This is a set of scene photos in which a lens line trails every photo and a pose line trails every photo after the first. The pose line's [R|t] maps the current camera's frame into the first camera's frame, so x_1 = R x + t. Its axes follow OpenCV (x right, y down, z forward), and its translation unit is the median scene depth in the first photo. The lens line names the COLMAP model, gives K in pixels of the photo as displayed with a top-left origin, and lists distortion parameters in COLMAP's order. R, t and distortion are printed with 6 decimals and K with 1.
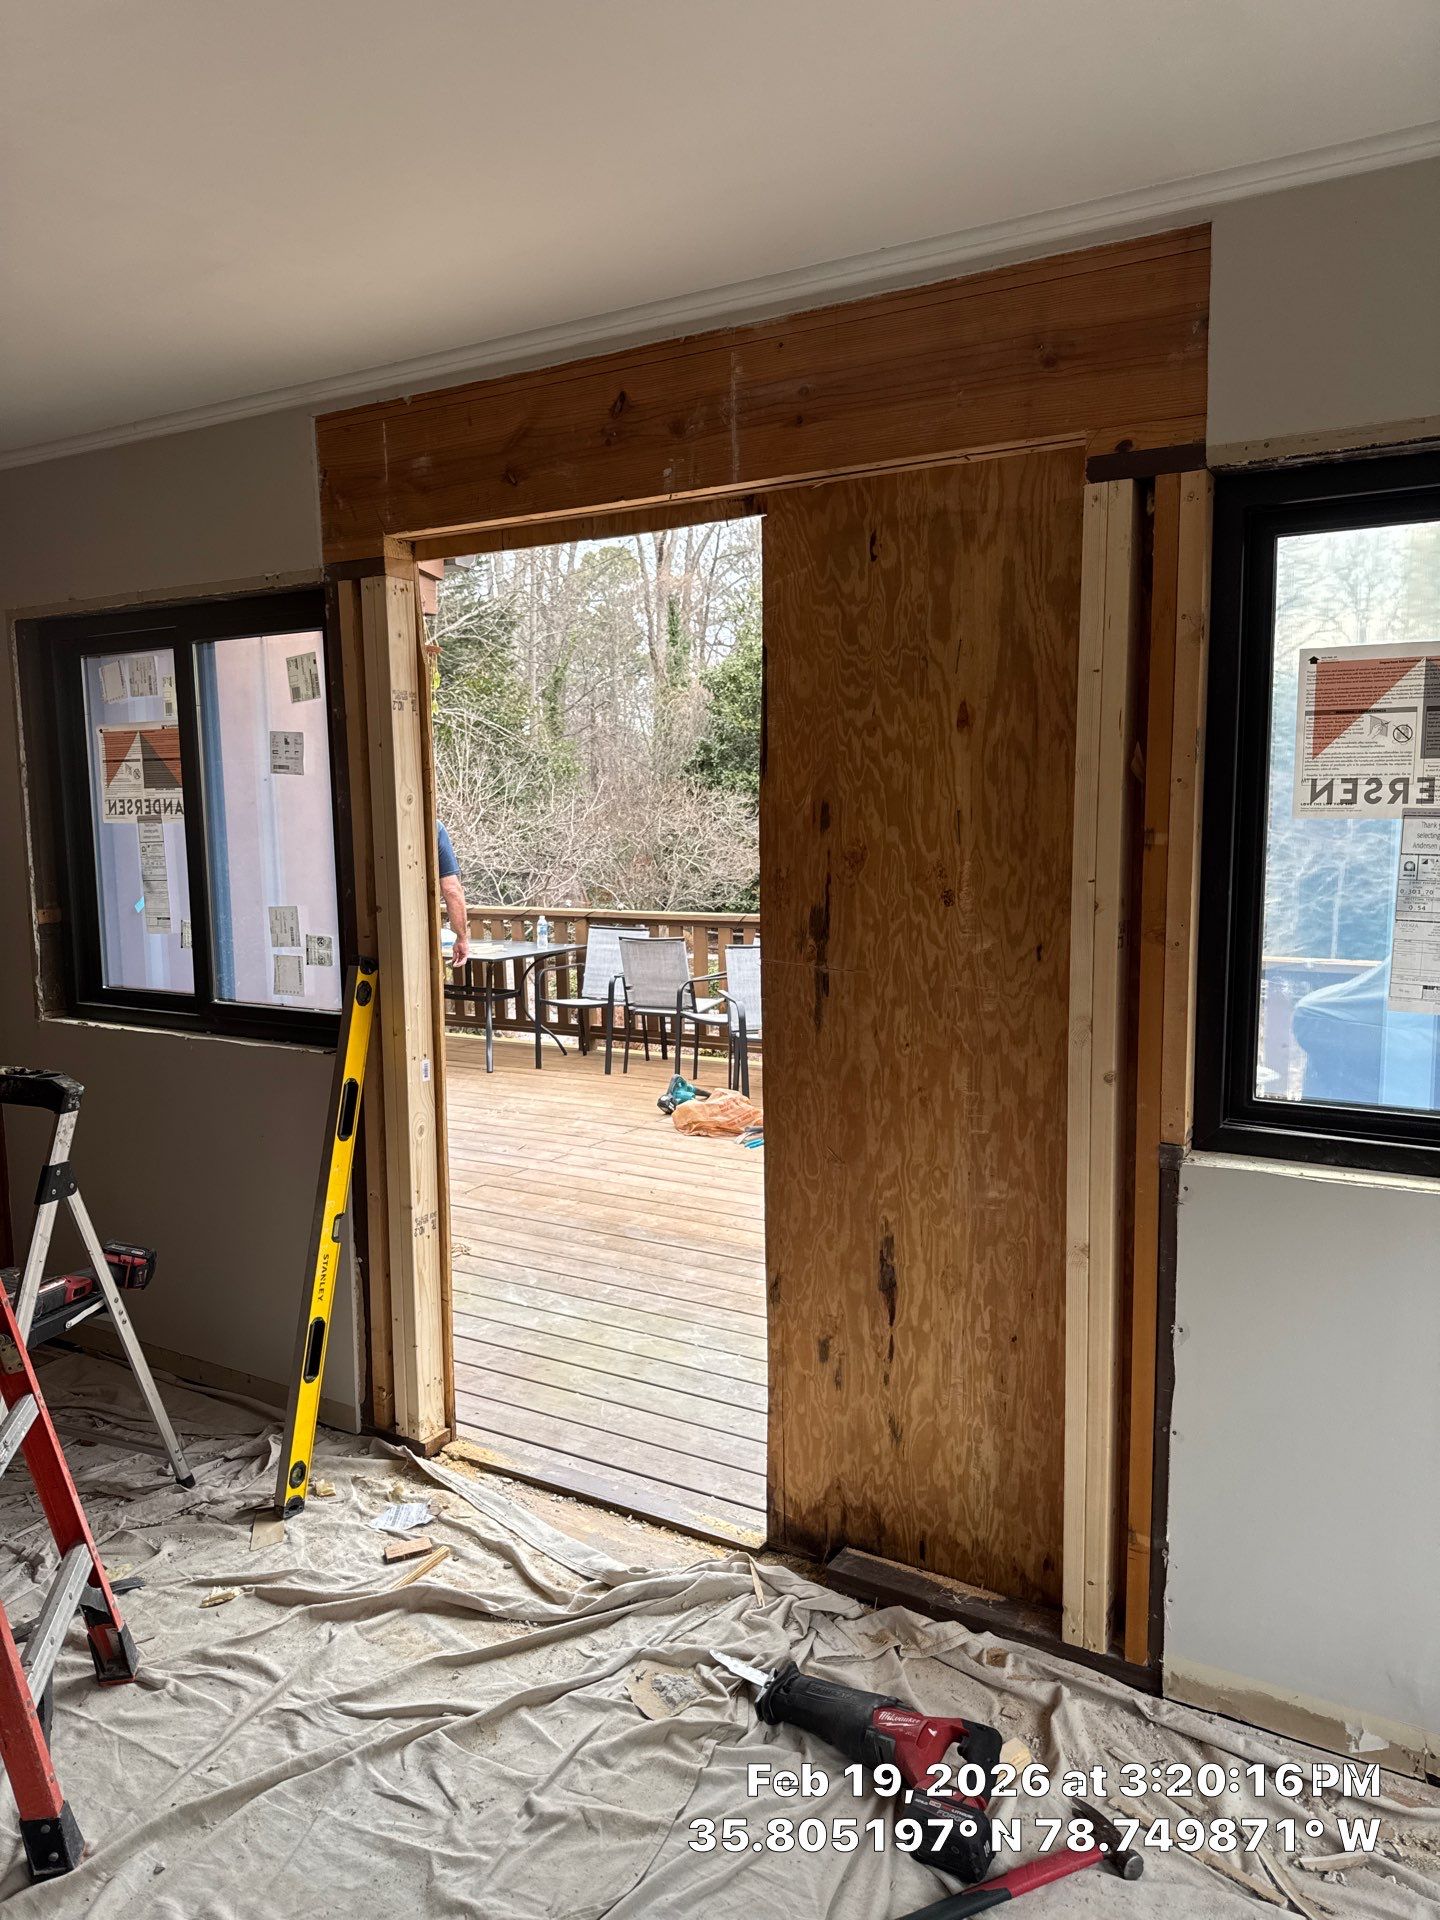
lens RADIAL K [[1379.2, 0, 693.8], [0, 1379.2, 982.5], [0, 0, 1]] dist [0.005278, -0.023981]
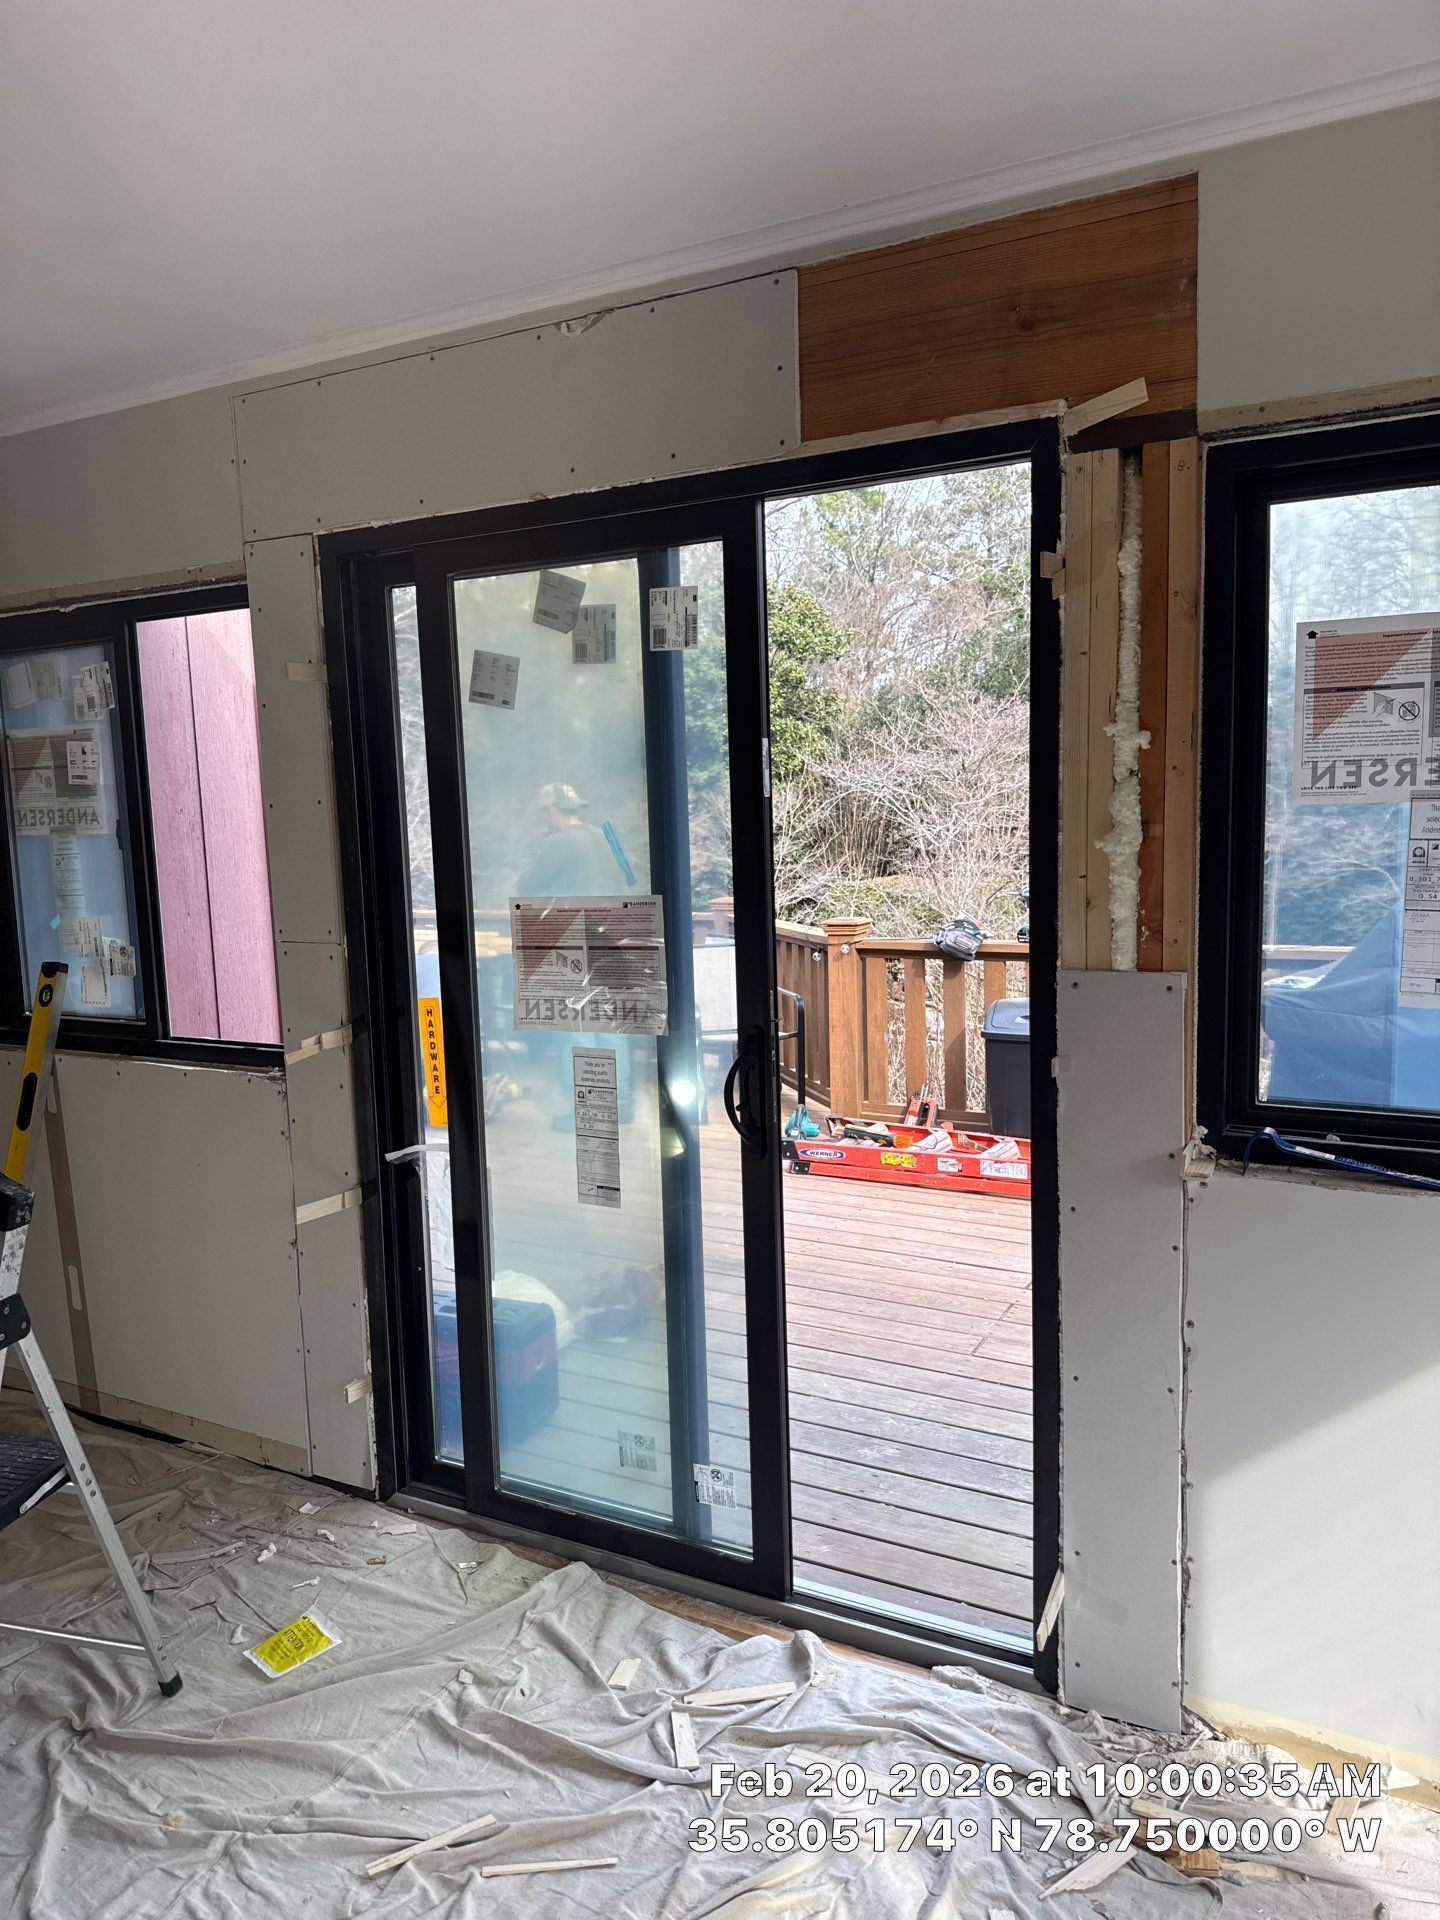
lens RADIAL K [[1379.2, 0, 647.8], [0, 1379.2, 971.9], [0, 0, 1]] dist [0.005278, -0.023981]
pose [[0.999249, -0.025270, 0.029380, -0.033298], [0.025403, 0.999669, -0.004163, -0.009452], [-0.029265, 0.004907, 0.999560, 0.059104]]
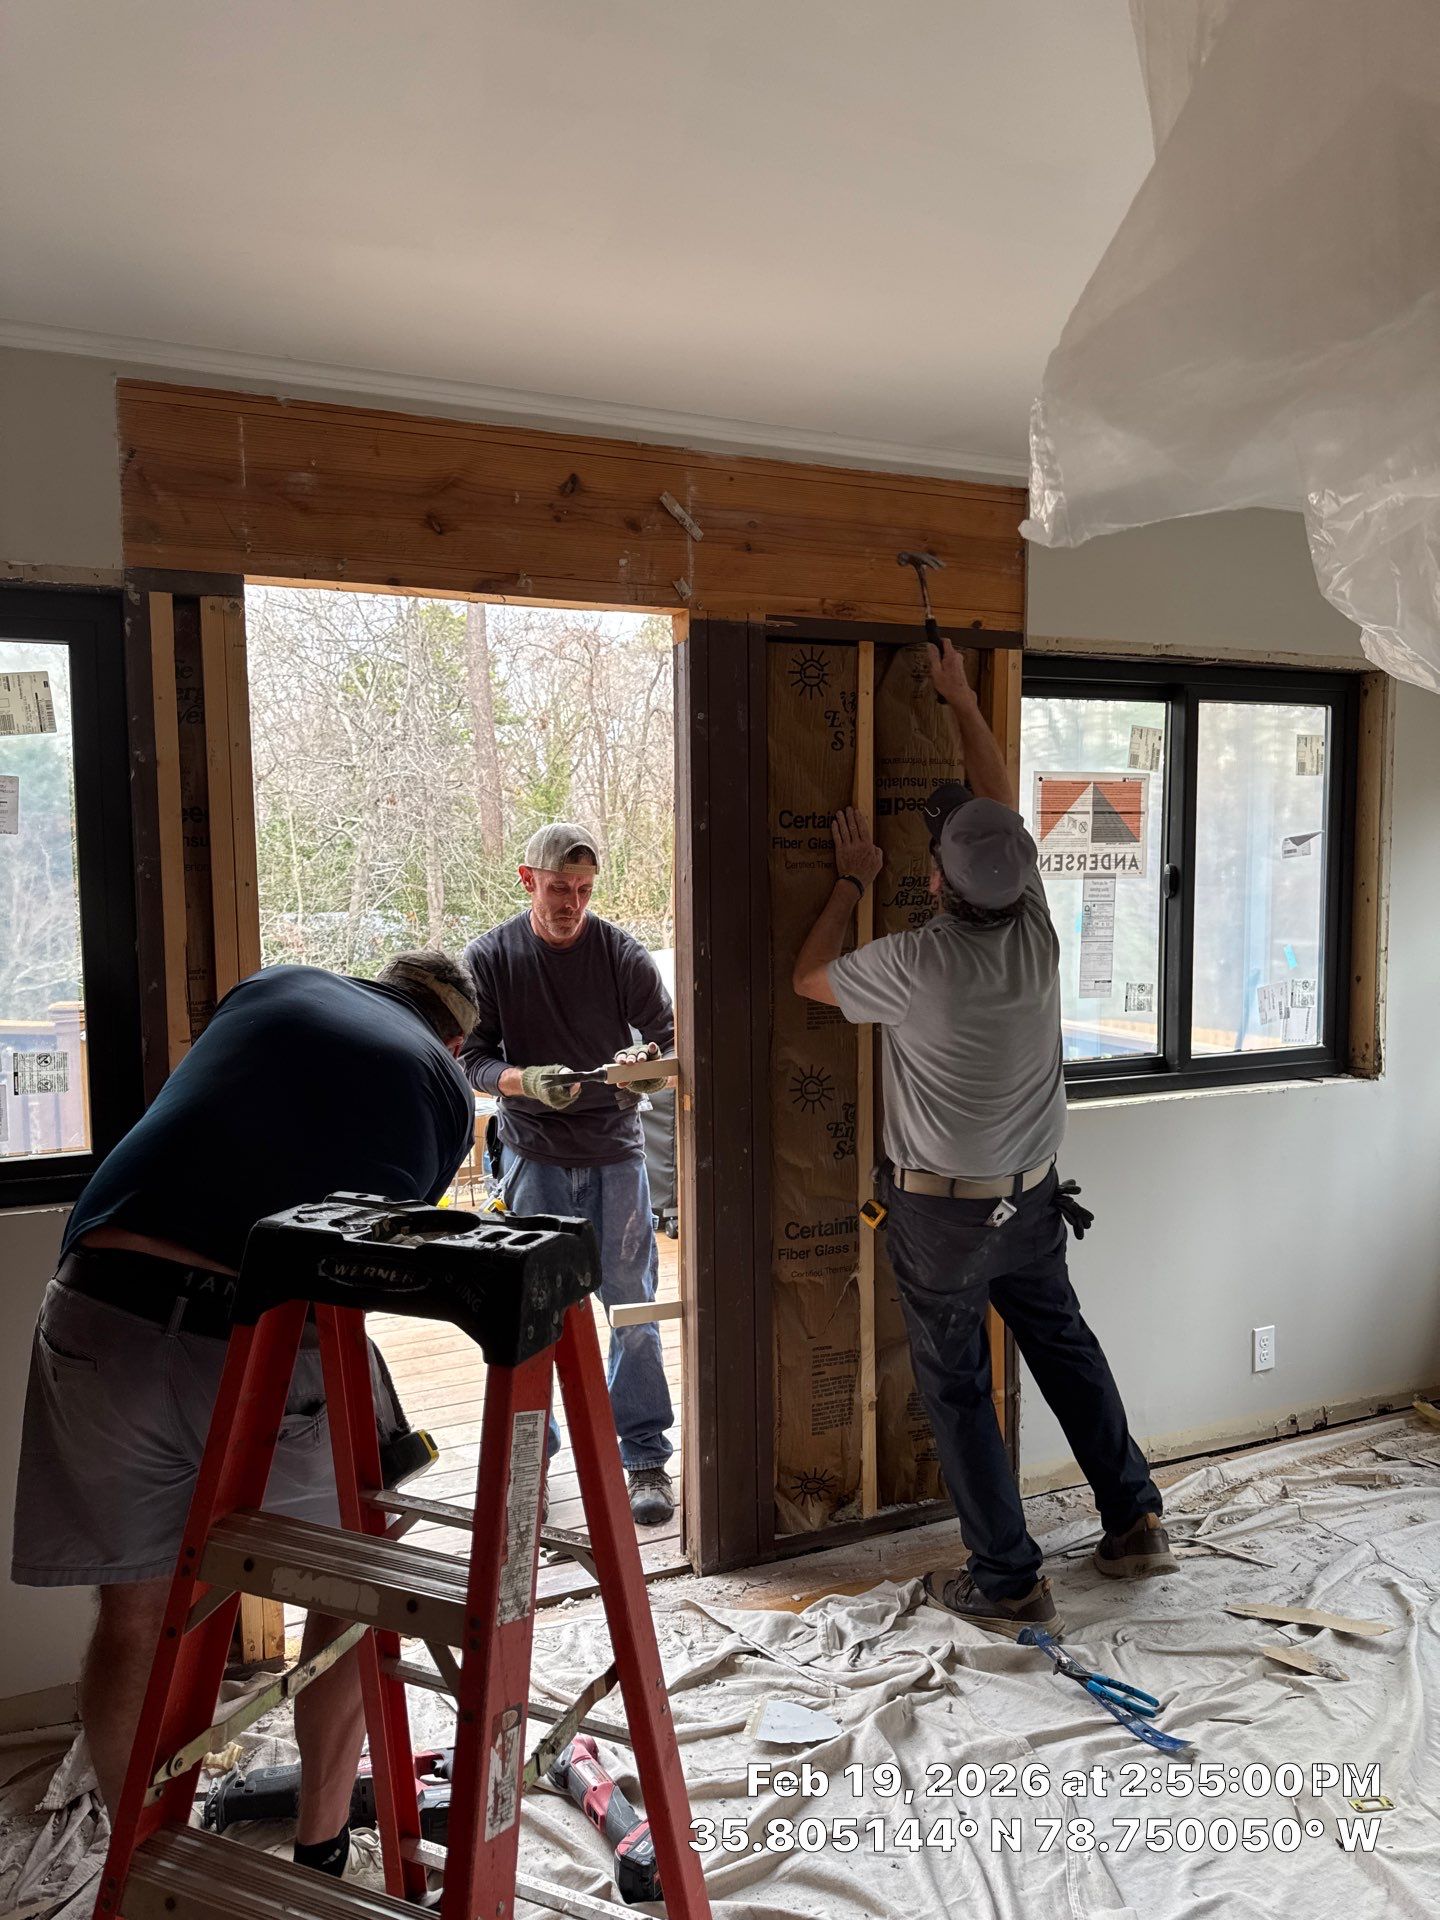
lens RADIAL K [[1136.5, 0, 679.2], [0, 1136.5, 949.1], [0, 0, 1]] dist [0.025804, -0.006553]
pose [[0.618135, -0.050533, 0.784446, -0.706469], [0.109464, 0.993742, -0.022241, -0.049523], [-0.778413, 0.099617, 0.619798, 0.455783]]
